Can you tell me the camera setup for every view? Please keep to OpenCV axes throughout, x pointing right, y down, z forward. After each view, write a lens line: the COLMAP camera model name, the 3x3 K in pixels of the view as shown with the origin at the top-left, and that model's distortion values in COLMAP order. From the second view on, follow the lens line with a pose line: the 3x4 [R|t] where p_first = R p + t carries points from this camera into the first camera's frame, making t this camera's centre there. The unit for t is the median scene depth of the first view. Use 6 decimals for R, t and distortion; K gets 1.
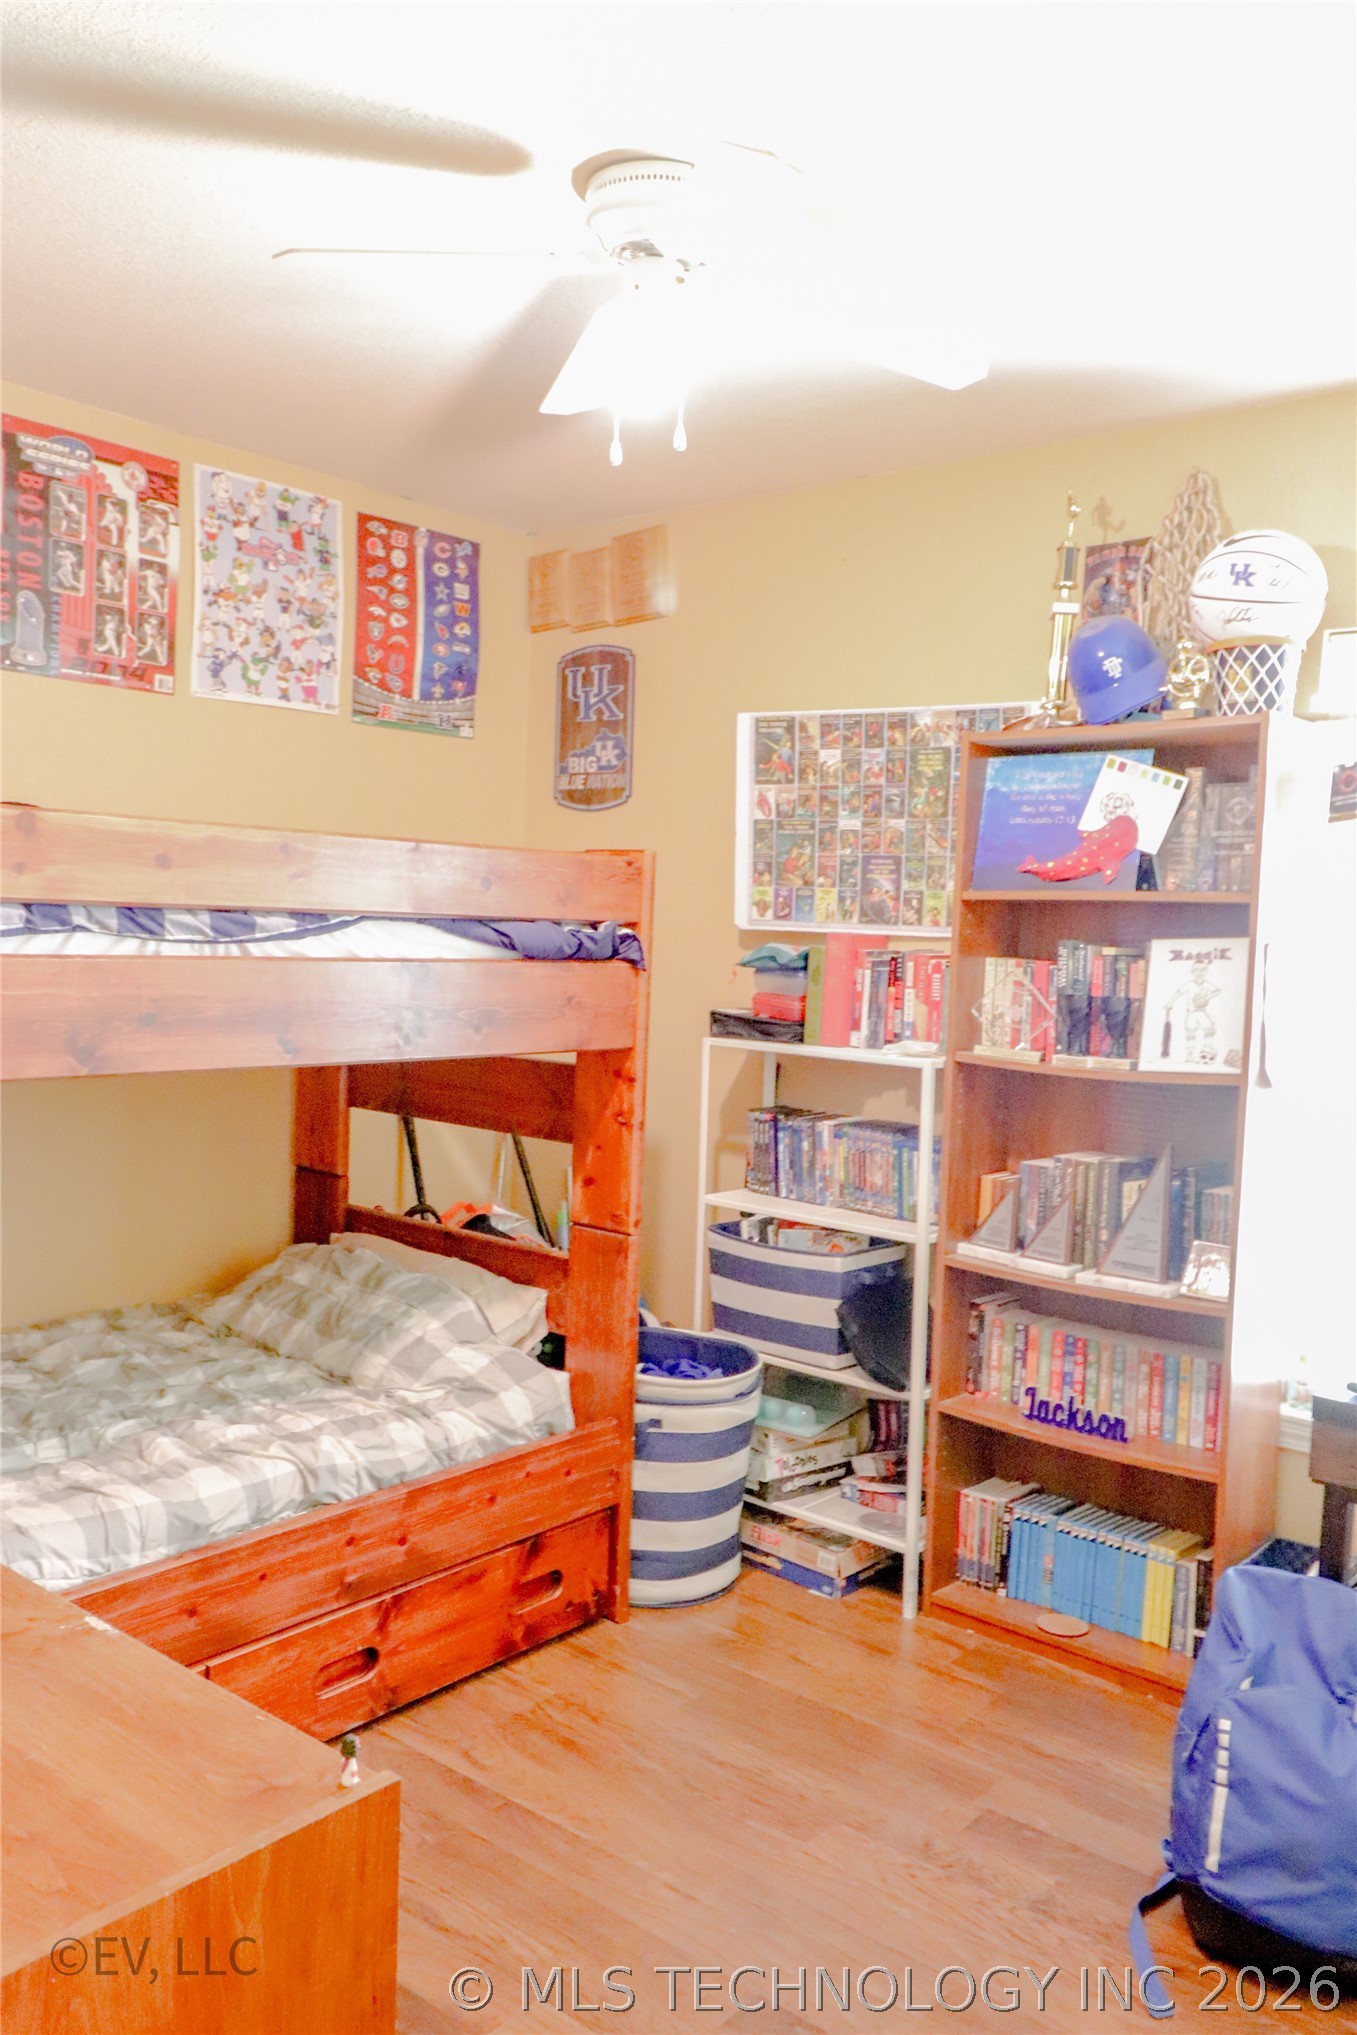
lens RADIAL K [[1613.2, 0, 679.9], [0, 1613.2, 1017.3], [0, 0, 1]] dist [-0.001071, -0.000128]
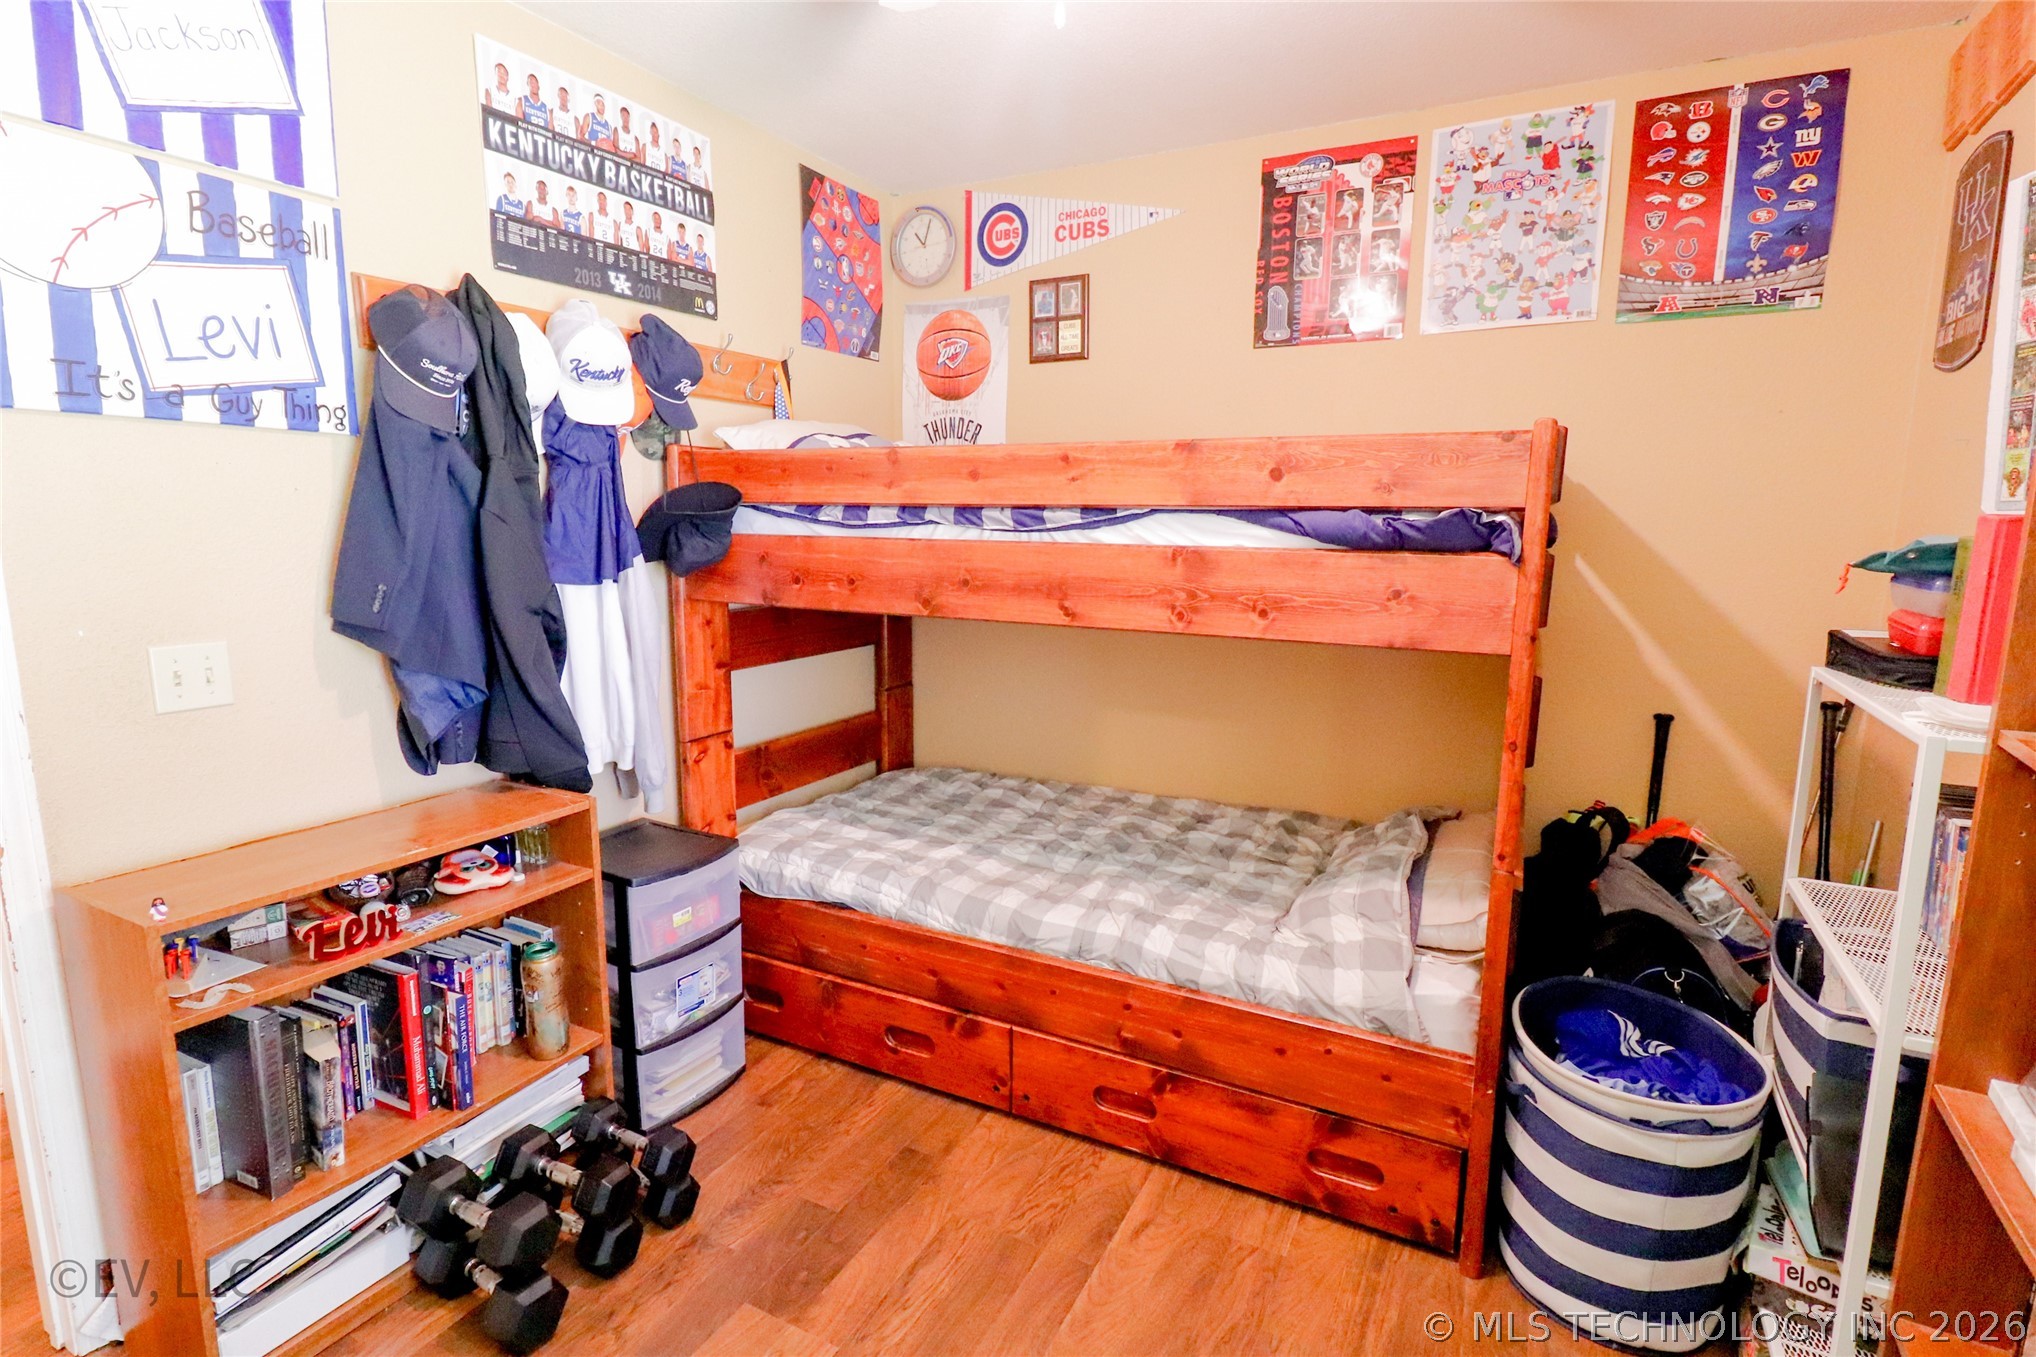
lens RADIAL K [[985.8, 0, 1021.6], [0, 985.8, 675.1], [0, 0, 1]] dist [0.011151, -0.010297]
pose [[0.213412, 0.121775, -0.969343, 0.377486], [-0.059810, 0.991969, 0.111449, -0.012338], [0.975130, 0.034192, 0.218981, 0.558127]]
